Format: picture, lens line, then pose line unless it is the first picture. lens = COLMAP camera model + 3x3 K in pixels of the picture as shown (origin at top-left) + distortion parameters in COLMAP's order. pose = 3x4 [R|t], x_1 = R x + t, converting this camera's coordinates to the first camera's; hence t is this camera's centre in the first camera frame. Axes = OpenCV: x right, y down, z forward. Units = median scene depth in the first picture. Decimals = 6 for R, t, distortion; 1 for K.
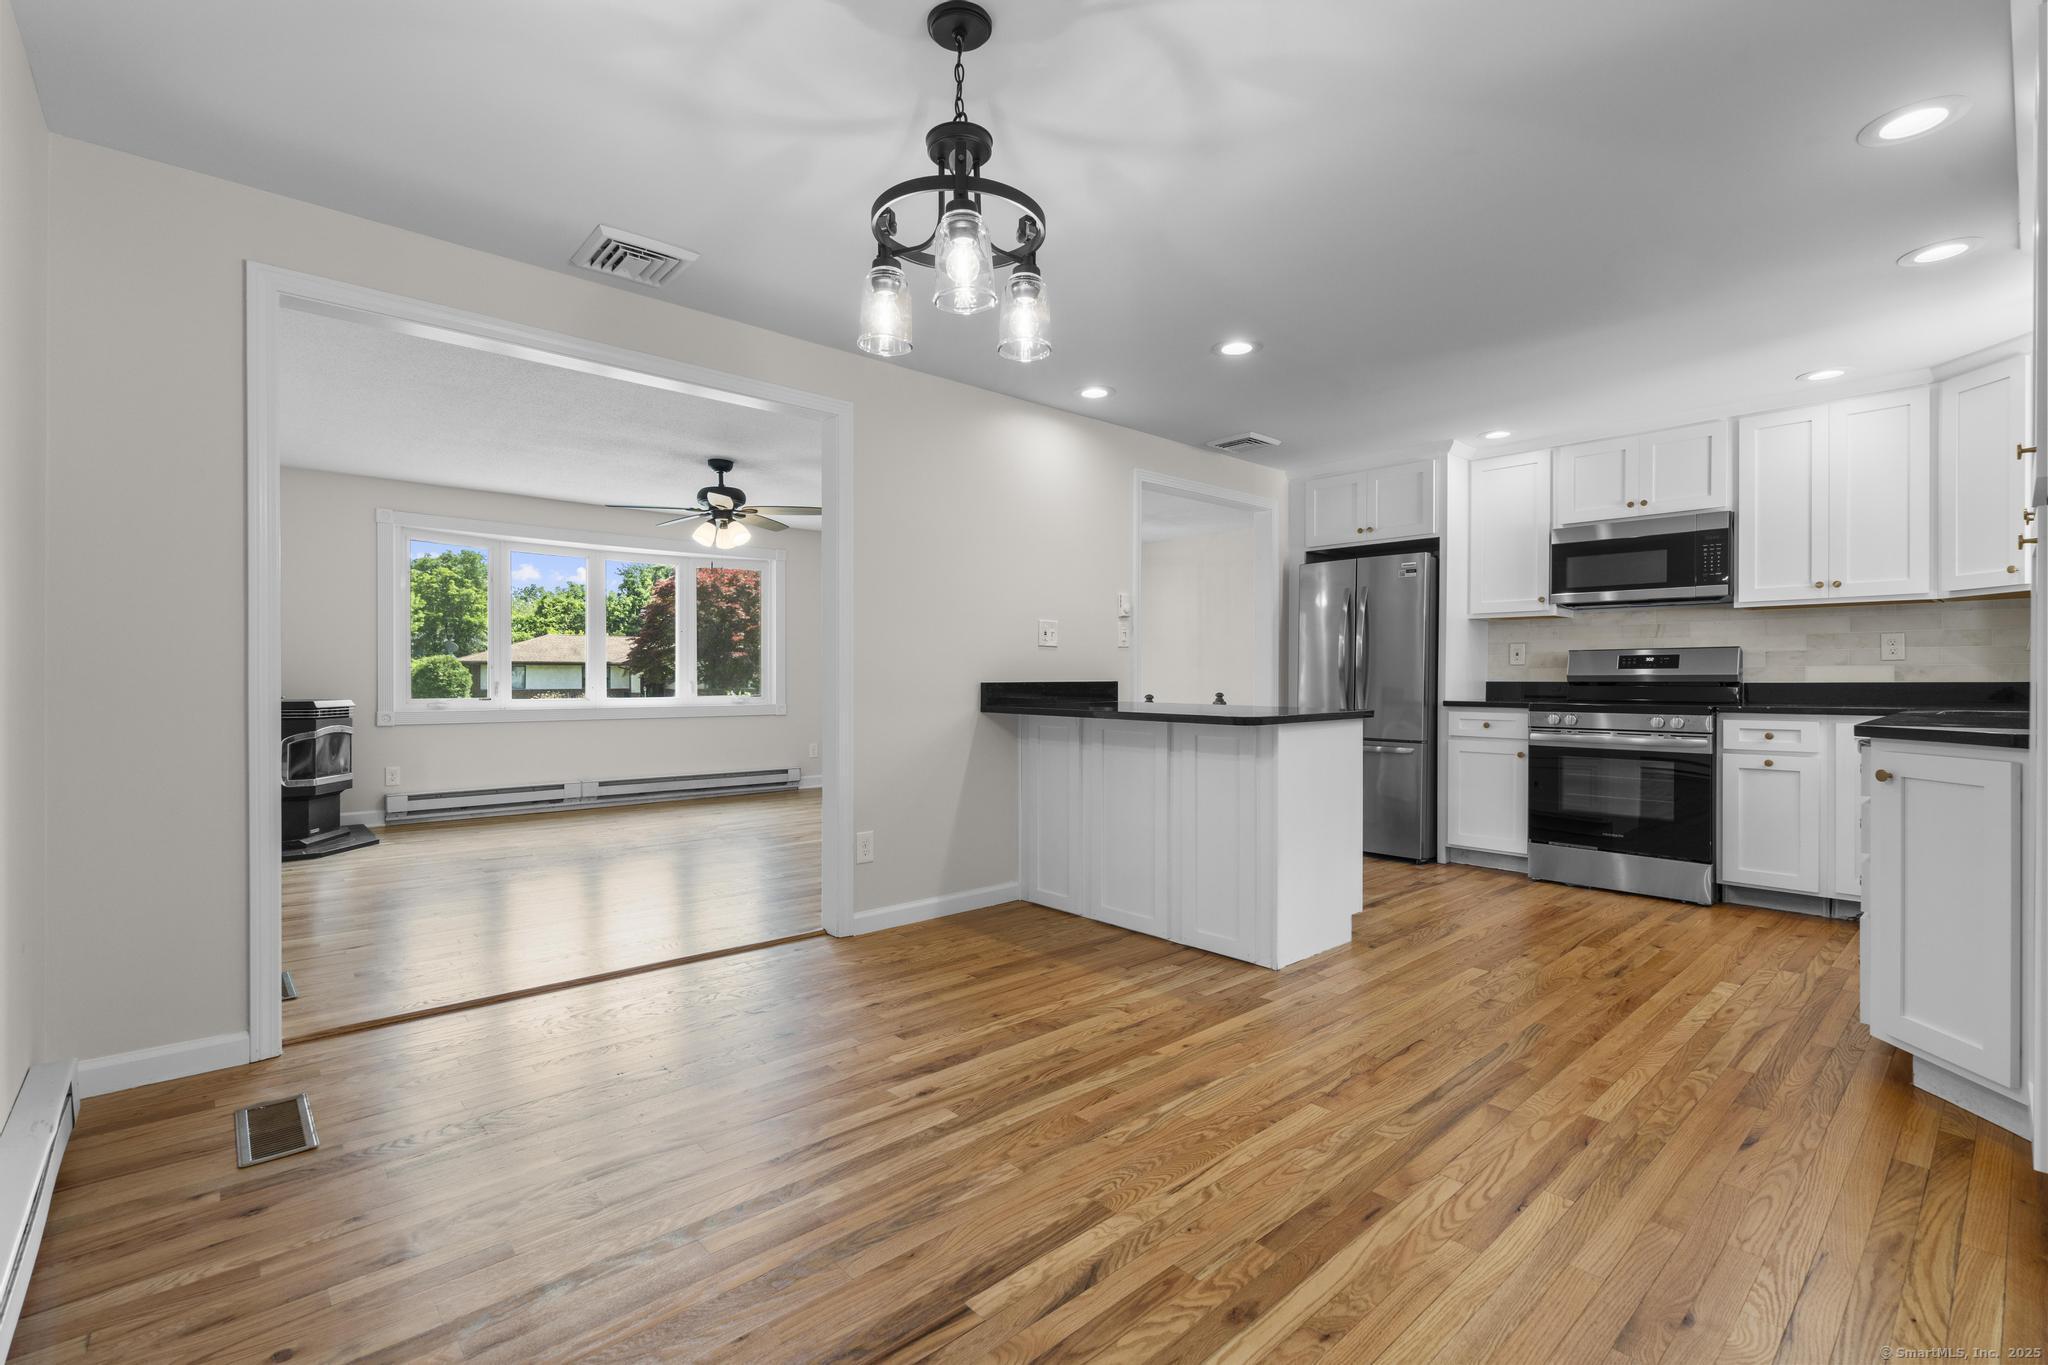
lens RADIAL K [[916.8, 0, 1020.2], [0, 916.8, 683.5], [0, 0, 1]] dist [-0.005648, 0.000989]
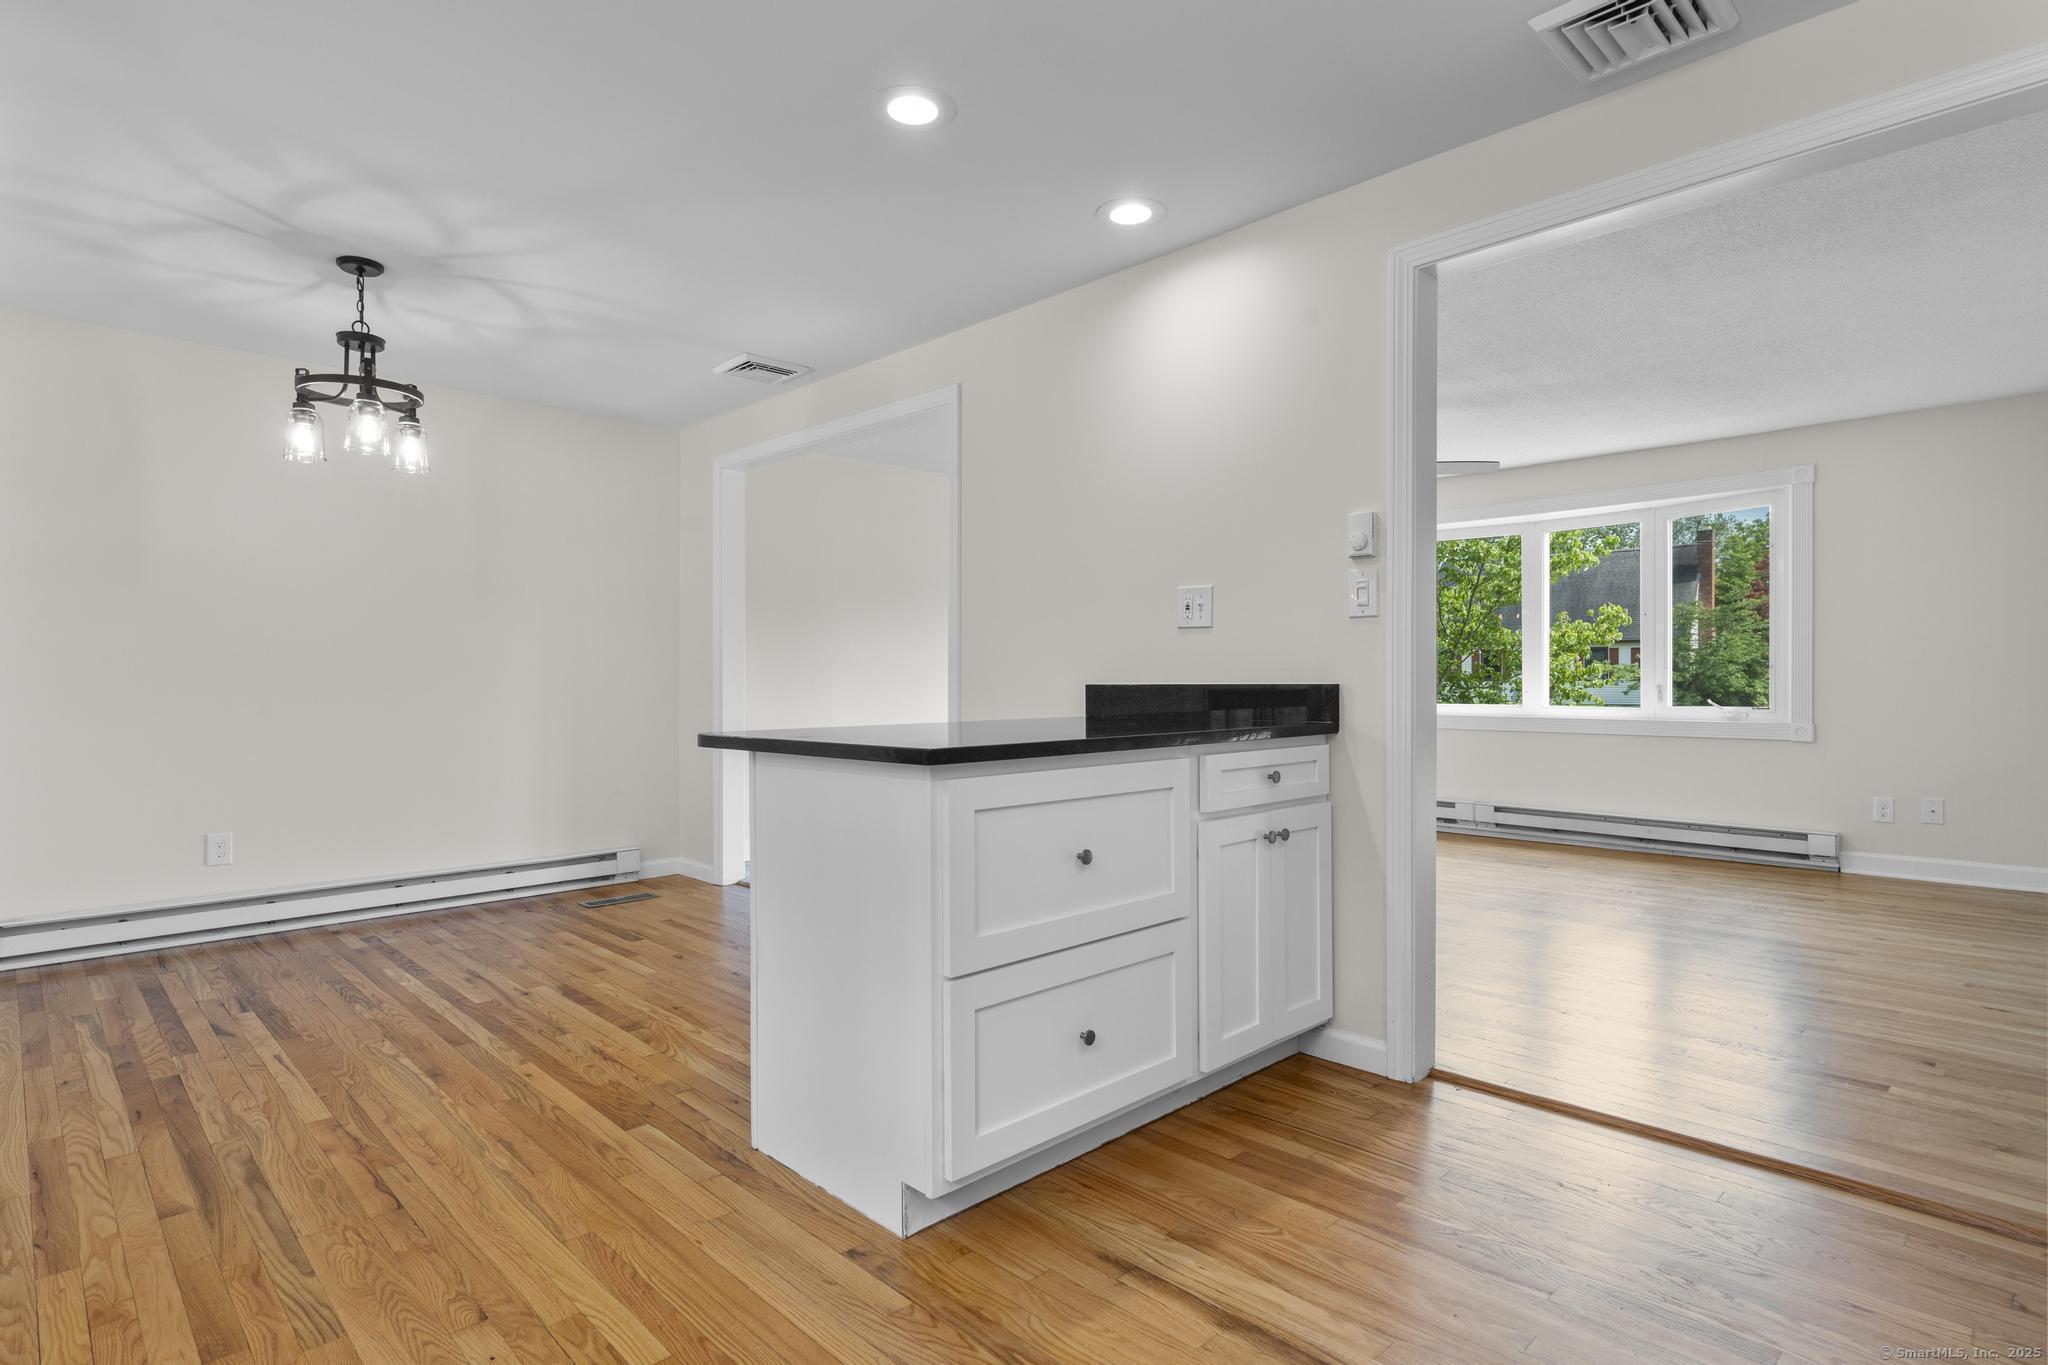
lens RADIAL K [[1048.1, 0, 1024.0], [0, 1048.1, 682.5], [0, 0, 1]] dist [0.002667, -0.000302]
pose [[0.041863, 0.000813, -0.999123, 0.913924], [-0.006288, 0.999980, 0.000550, -0.002938], [0.999104, 0.006260, 0.041868, 1.054698]]
